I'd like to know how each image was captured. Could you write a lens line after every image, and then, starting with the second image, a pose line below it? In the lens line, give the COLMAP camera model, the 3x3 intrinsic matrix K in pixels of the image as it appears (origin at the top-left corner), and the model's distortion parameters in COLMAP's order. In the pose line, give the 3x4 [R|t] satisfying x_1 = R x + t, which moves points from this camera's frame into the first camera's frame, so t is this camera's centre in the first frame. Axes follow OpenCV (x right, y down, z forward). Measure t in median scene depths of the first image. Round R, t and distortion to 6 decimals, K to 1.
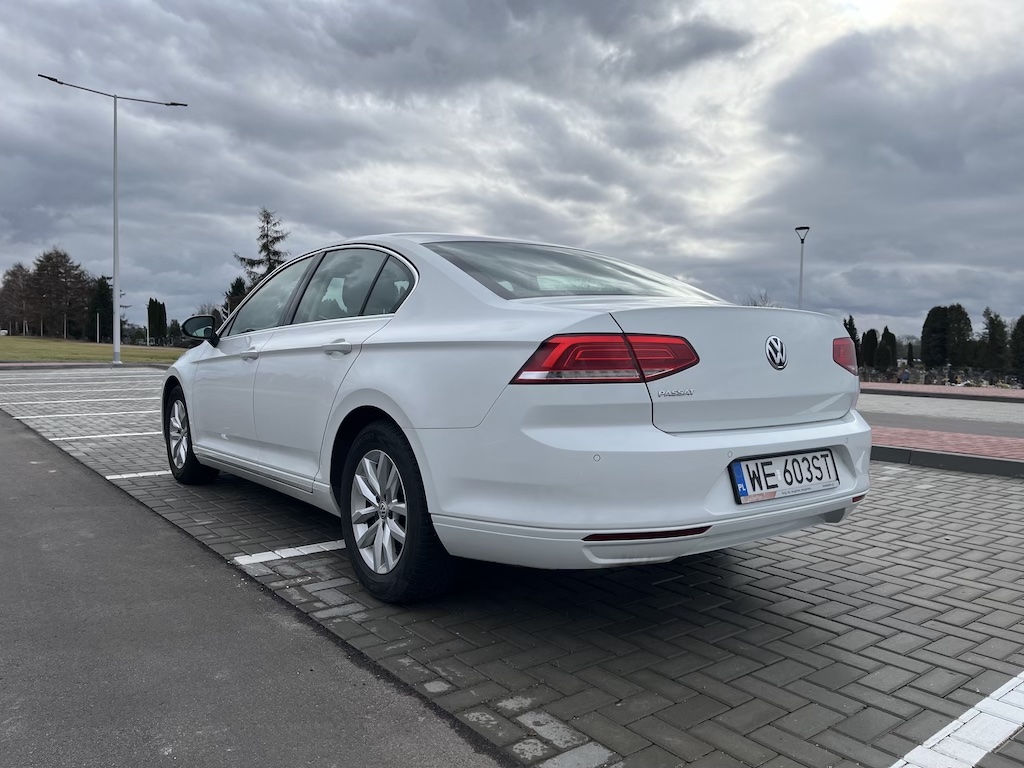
lens RADIAL K [[761.4, 0, 519.7], [0, 761.4, 381.1], [0, 0, 1]] dist [0.034024, -0.004491]
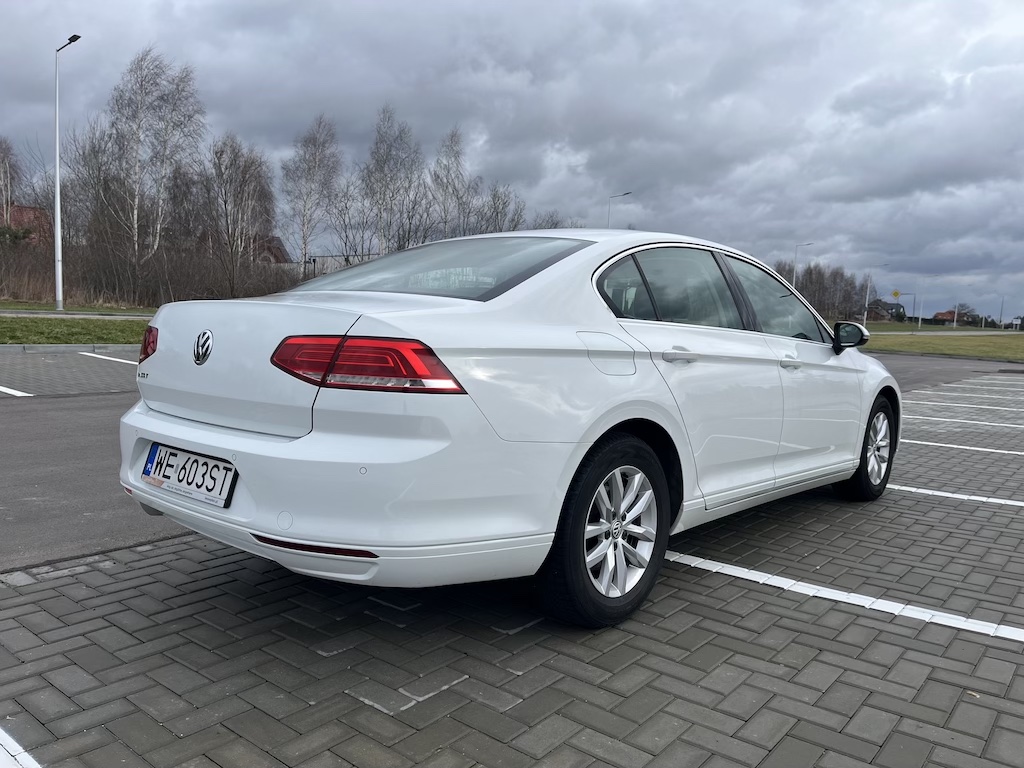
lens RADIAL K [[761.4, 0, 514.7], [0, 761.4, 384.0], [0, 0, 1]] dist [0.034024, -0.004491]
pose [[0.224690, 0.061052, -0.972516, 1.420296], [-0.083387, 0.995579, 0.043234, -0.068708], [0.970856, 0.071381, 0.228788, 1.203304]]
